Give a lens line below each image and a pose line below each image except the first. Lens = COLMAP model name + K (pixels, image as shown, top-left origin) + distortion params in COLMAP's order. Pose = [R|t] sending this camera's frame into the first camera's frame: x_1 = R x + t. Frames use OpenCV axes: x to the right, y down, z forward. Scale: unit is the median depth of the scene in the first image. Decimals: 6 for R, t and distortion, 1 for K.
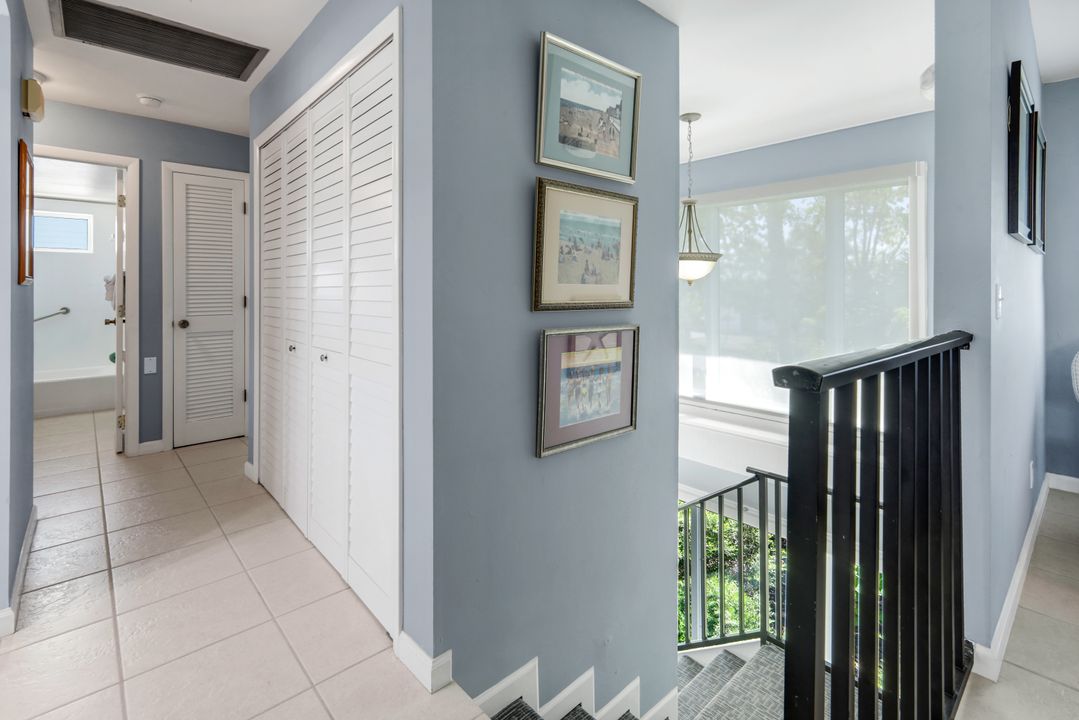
lens RADIAL K [[505.2, 0, 541.3], [0, 505.2, 293.5], [0, 0, 1]] dist [0.013261, 0.000338]
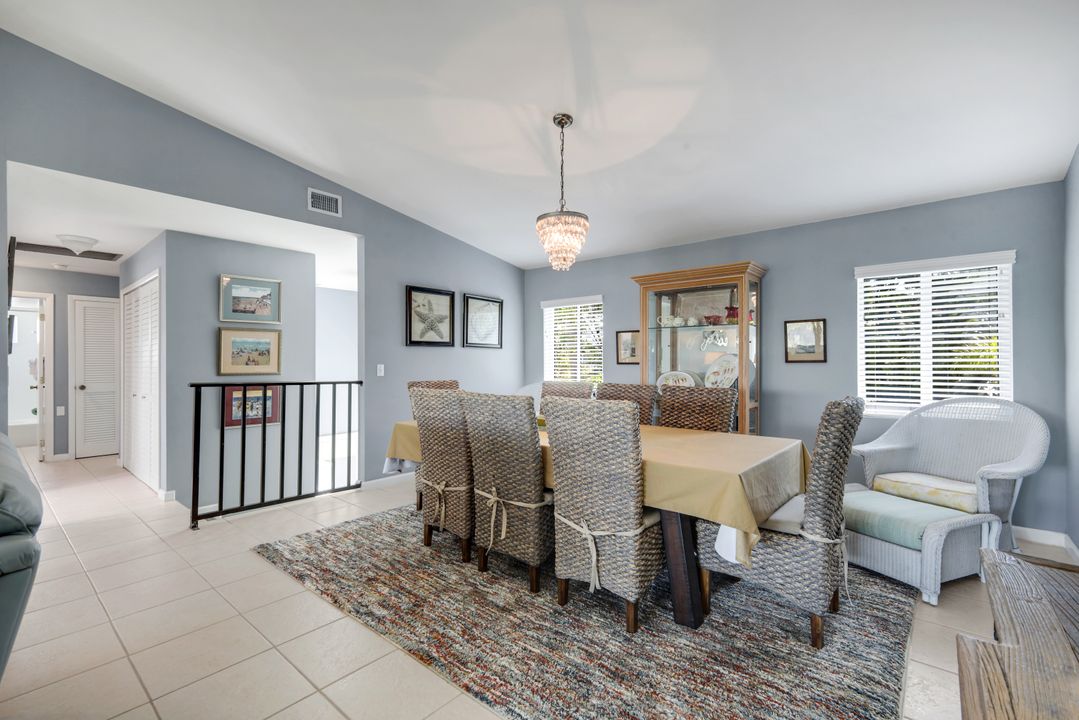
lens RADIAL K [[474.2, 0, 546.0], [0, 474.2, 368.7], [0, 0, 1]] dist [0.004466, -0.000707]
pose [[0.990830, -0.003336, 0.135074, 1.055794], [0.003582, 0.999992, -0.001575, 0.006164], [-0.135067, 0.002045, 0.990834, -1.345943]]
